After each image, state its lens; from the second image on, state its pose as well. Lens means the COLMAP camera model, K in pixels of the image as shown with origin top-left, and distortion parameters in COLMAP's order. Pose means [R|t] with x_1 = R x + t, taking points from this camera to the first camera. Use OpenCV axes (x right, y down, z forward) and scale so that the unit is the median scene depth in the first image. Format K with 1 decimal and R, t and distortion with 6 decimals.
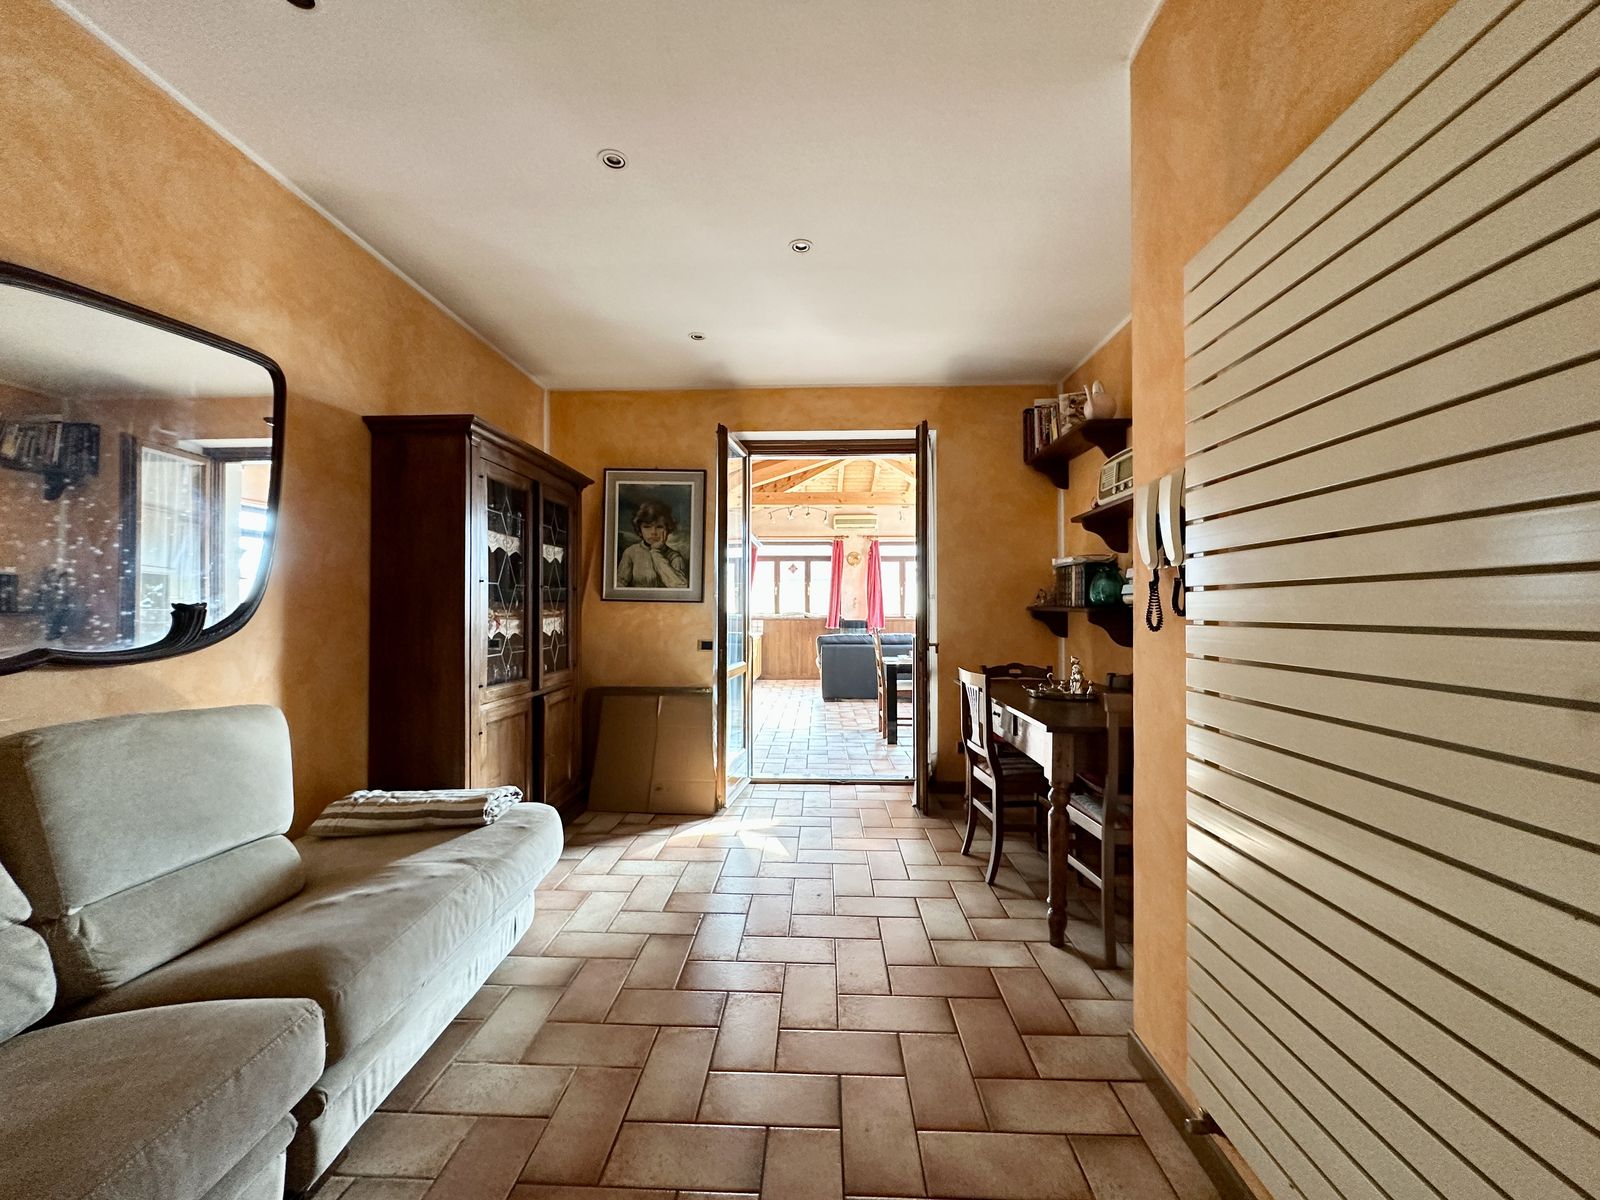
lens RADIAL K [[652.6, 0, 800.0], [0, 652.6, 600.0], [0, 0, 1]] dist [-0.000049, -0.000394]
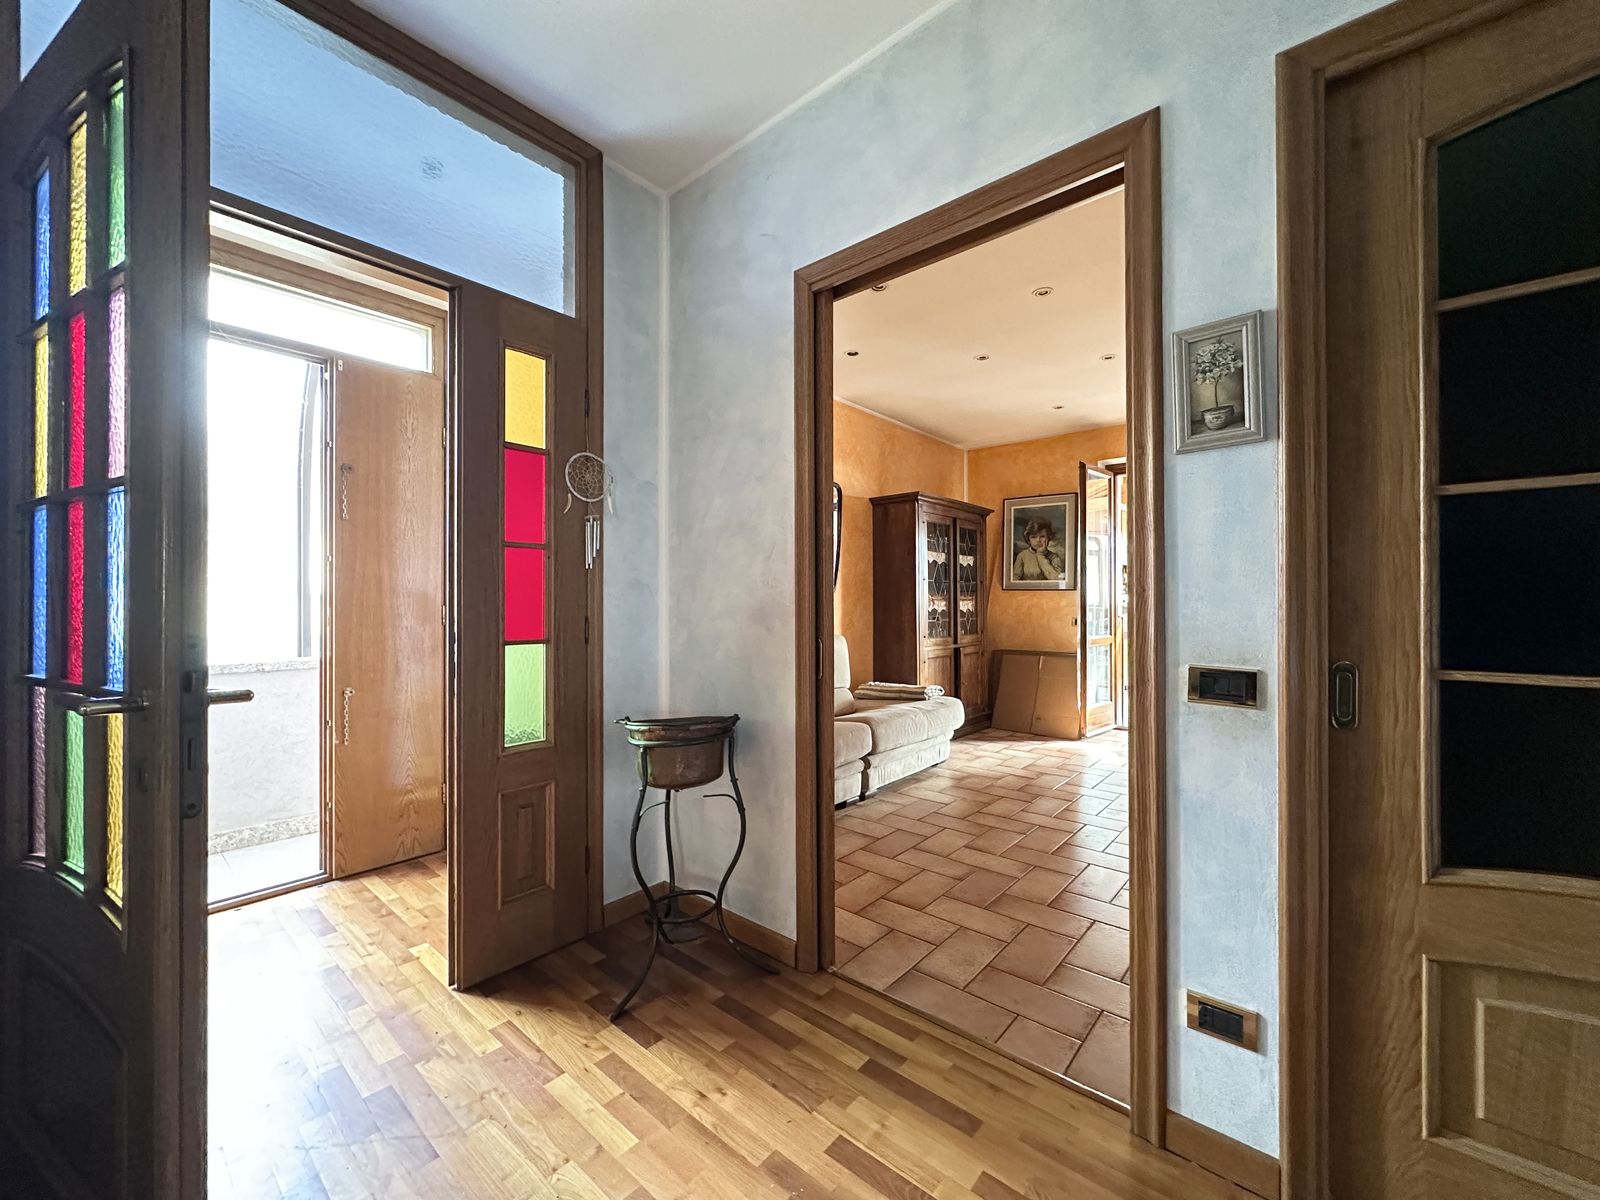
lens RADIAL K [[652.6, 0, 800.0], [0, 652.6, 600.0], [0, 0, 1]] dist [-0.000049, -0.000394]
pose [[0.789652, -0.006188, -0.613524, 0.331323], [0.012567, 0.999902, 0.006089, 0.011888], [0.613427, -0.012519, 0.789653, -0.608863]]
